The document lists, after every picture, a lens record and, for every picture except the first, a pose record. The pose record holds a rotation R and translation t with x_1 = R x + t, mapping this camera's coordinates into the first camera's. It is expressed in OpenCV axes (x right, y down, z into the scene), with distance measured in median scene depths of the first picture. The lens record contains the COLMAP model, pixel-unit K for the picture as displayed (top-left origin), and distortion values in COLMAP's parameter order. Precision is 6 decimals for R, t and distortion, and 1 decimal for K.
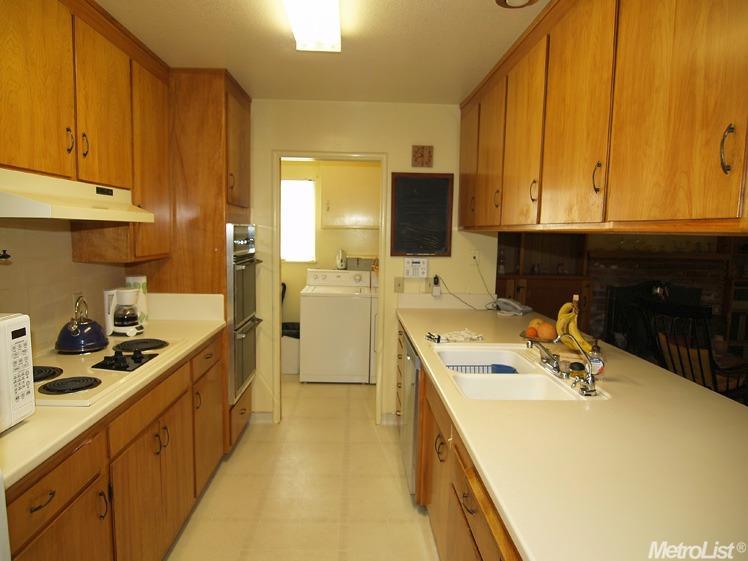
lens RADIAL K [[472.0, 0, 369.6], [0, 472.0, 279.5], [0, 0, 1]] dist [-0.030402, 0.000164]
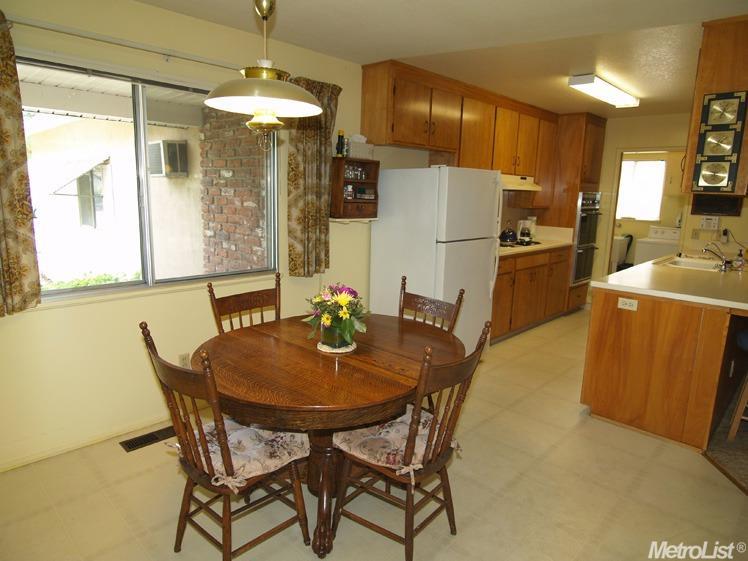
lens RADIAL K [[472.0, 0, 369.6], [0, 472.0, 279.5], [0, 0, 1]] dist [-0.030402, 0.000164]
pose [[0.693477, 0.130727, -0.708520, 0.503807], [-0.084755, 0.991375, 0.099960, 0.117634], [0.715476, -0.009269, 0.698576, -0.954768]]
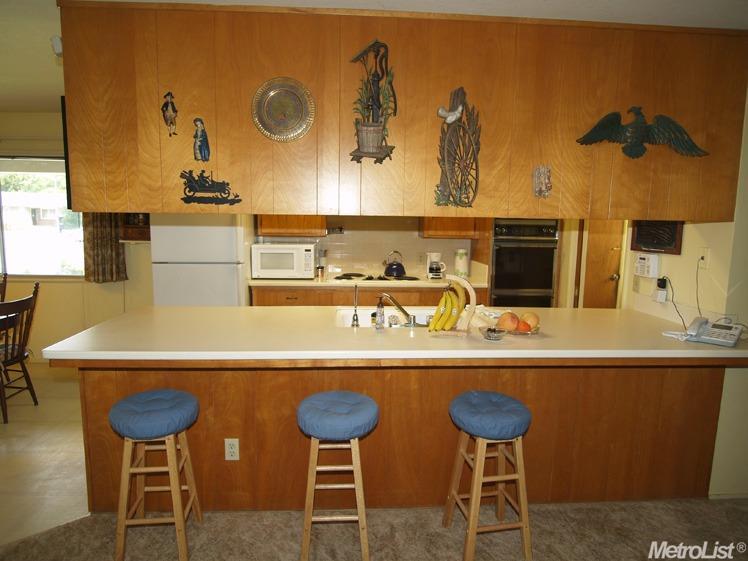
lens RADIAL K [[472.0, 0, 369.6], [0, 472.0, 279.5], [0, 0, 1]] dist [-0.030402, 0.000164]
pose [[0.026064, 0.114865, -0.993039, 1.133044], [-0.112686, 0.987383, 0.111254, -0.044264], [0.993289, 0.109002, 0.038679, 0.572557]]
